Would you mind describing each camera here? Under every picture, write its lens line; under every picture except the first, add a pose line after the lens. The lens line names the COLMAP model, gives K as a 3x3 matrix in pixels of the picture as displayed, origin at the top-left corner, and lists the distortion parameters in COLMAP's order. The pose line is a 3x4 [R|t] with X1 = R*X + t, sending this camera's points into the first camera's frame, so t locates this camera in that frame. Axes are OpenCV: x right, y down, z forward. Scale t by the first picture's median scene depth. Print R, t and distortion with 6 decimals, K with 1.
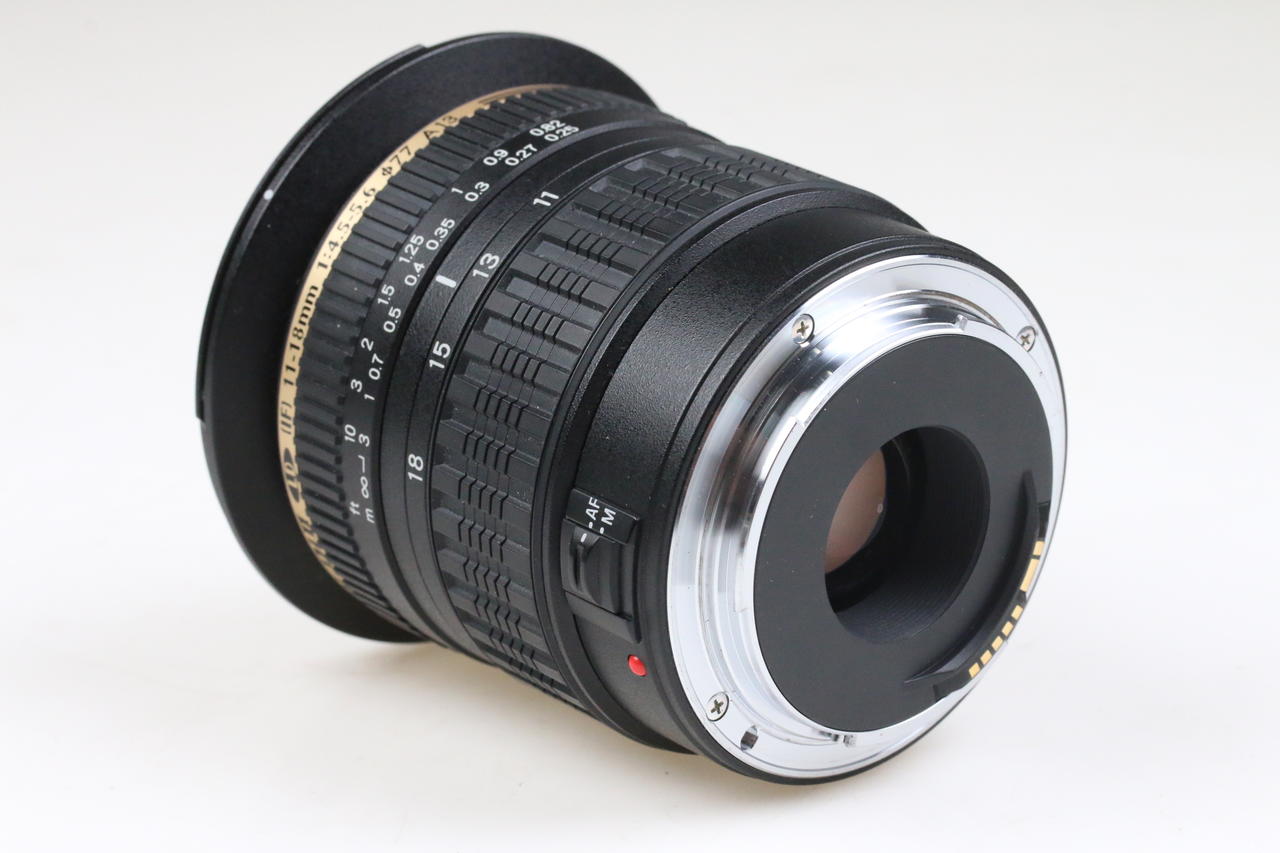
lens RADIAL K [[3561.9, 0, 640.2], [0, 3561.9, 426.7], [0, 0, 1]] dist [-0.105500, 0.000000]
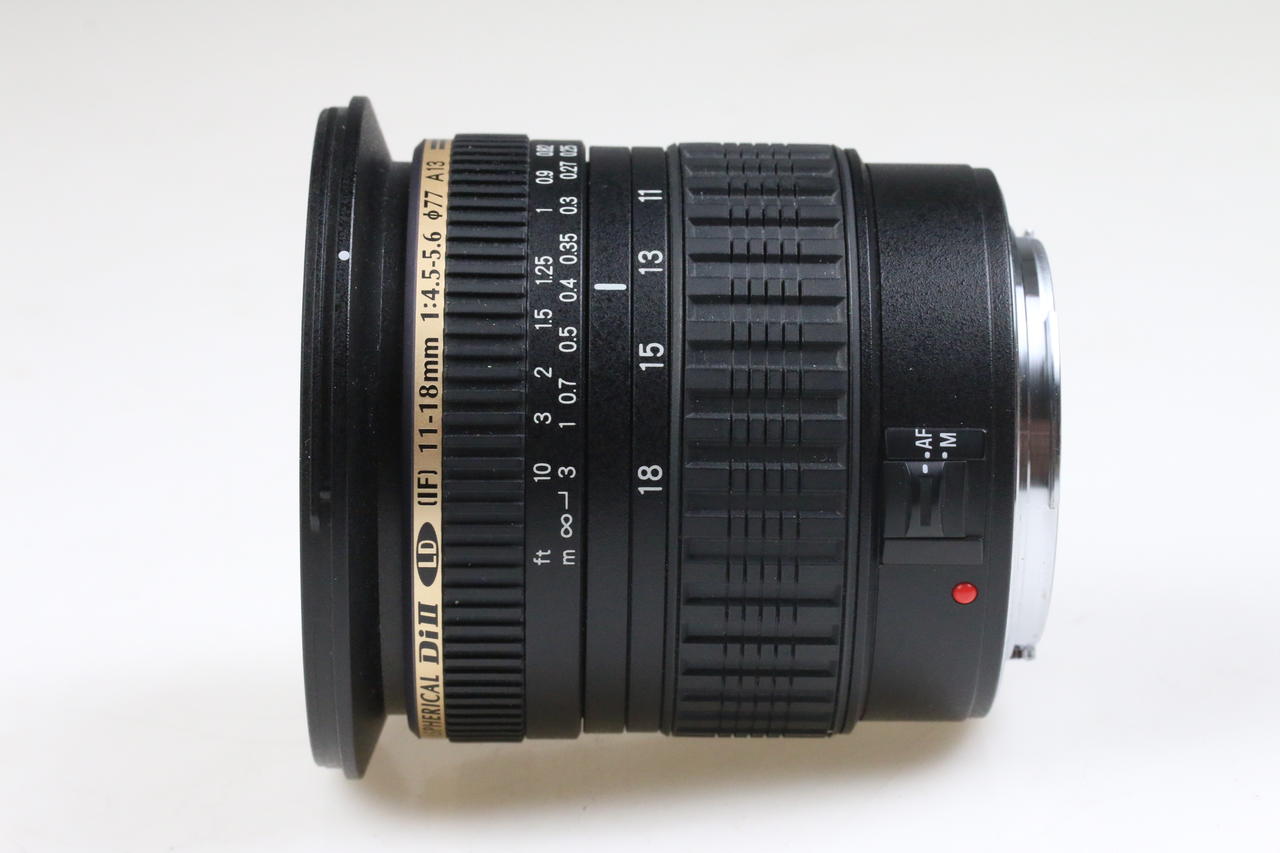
lens RADIAL K [[3561.9, 0, 640.0], [0, 3561.9, 426.1], [0, 0, 1]] dist [-0.105500, 0.000000]
pose [[0.681396, -0.167181, 0.712566, -0.730309], [0.279268, 0.959295, -0.041984, 0.036794], [-0.676542, 0.227605, 0.700348, 0.331233]]
